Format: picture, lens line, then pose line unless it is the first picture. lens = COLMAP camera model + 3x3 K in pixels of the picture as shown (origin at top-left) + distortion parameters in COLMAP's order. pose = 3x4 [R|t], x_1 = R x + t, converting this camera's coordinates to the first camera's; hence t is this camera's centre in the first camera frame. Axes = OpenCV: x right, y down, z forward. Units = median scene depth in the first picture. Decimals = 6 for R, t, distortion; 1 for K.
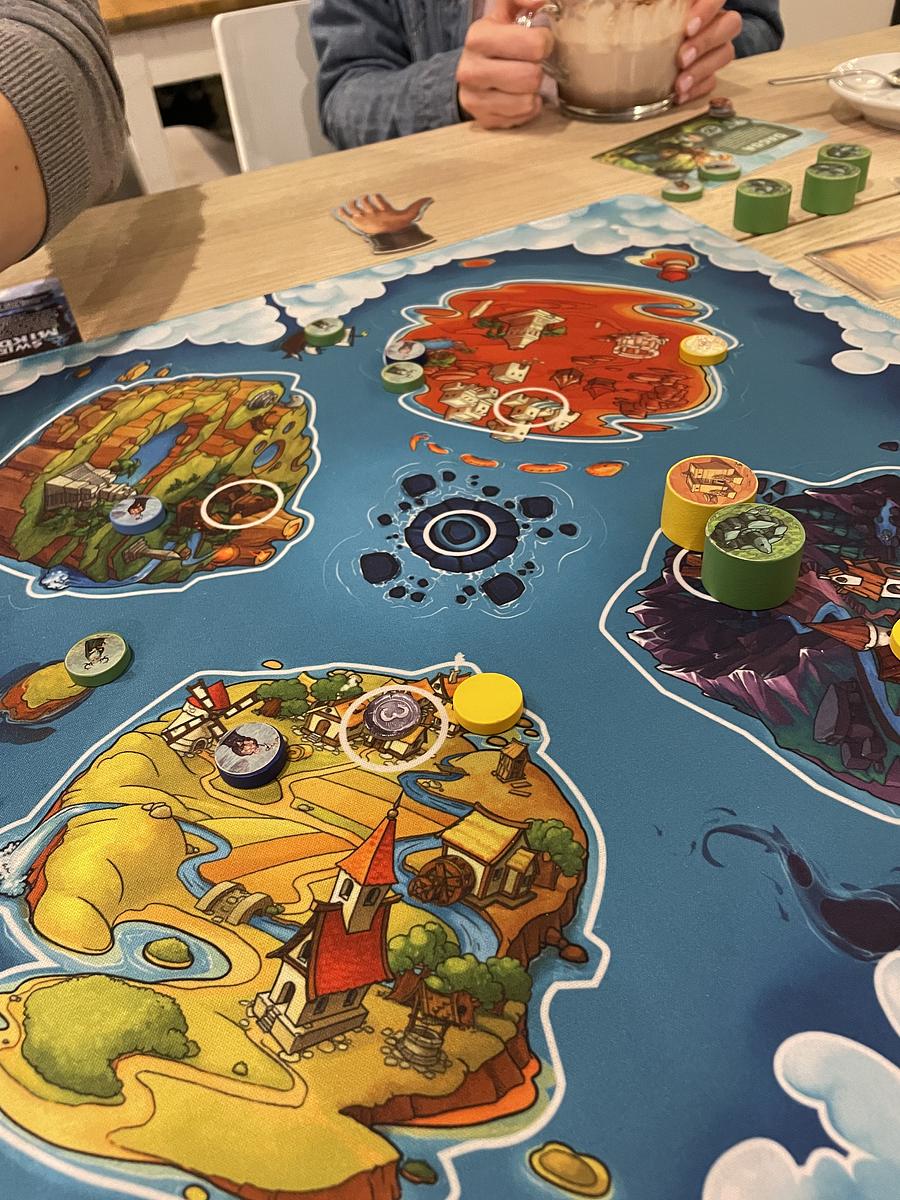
lens RADIAL K [[921.5, 0, 447.8], [0, 921.5, 597.5], [0, 0, 1]] dist [0.049186, -0.035020]
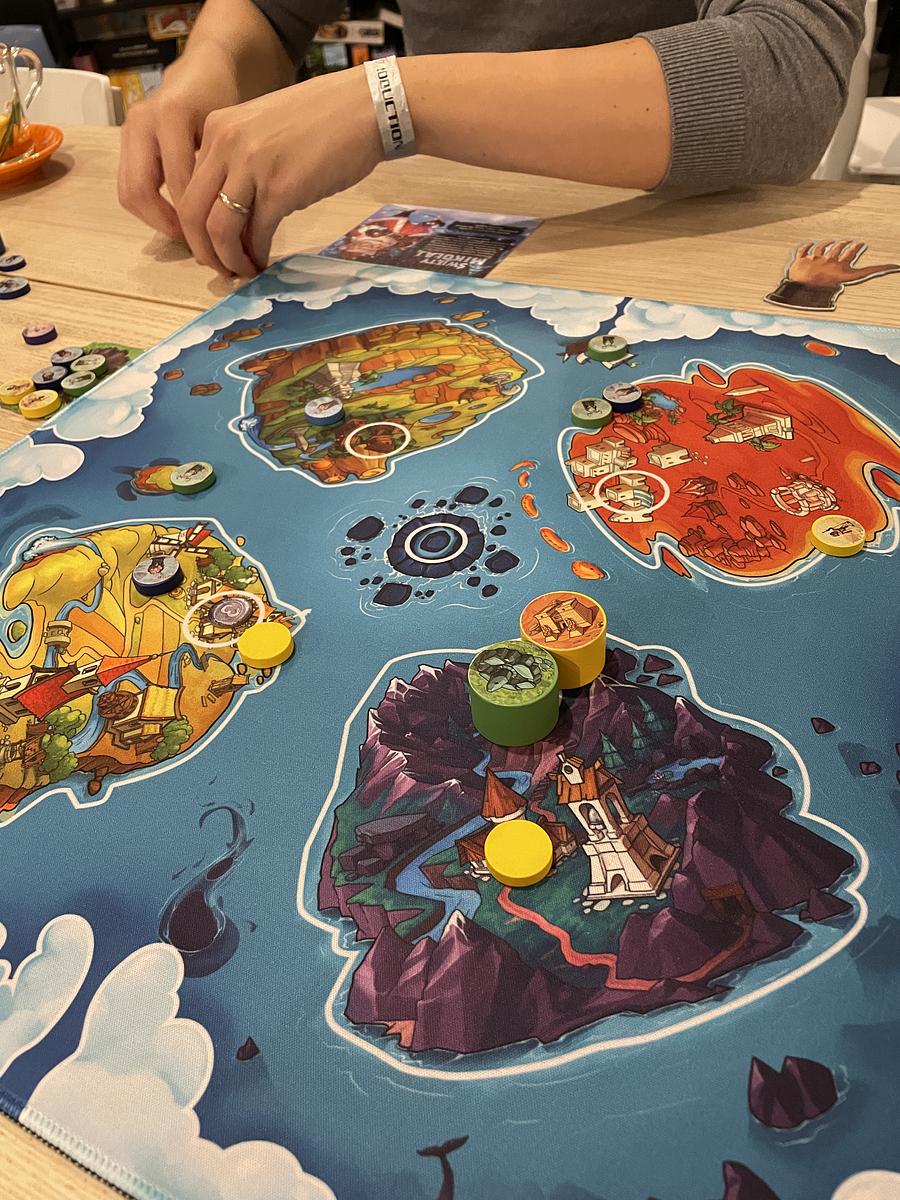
lens RADIAL K [[921.5, 0, 454.1], [0, 921.5, 599.3], [0, 0, 1]] dist [0.049186, -0.035020]
pose [[0.605963, 0.553227, -0.571620, 0.789391], [-0.500189, 0.823730, 0.266985, -0.360428], [0.618563, 0.124135, 0.775867, 0.134516]]
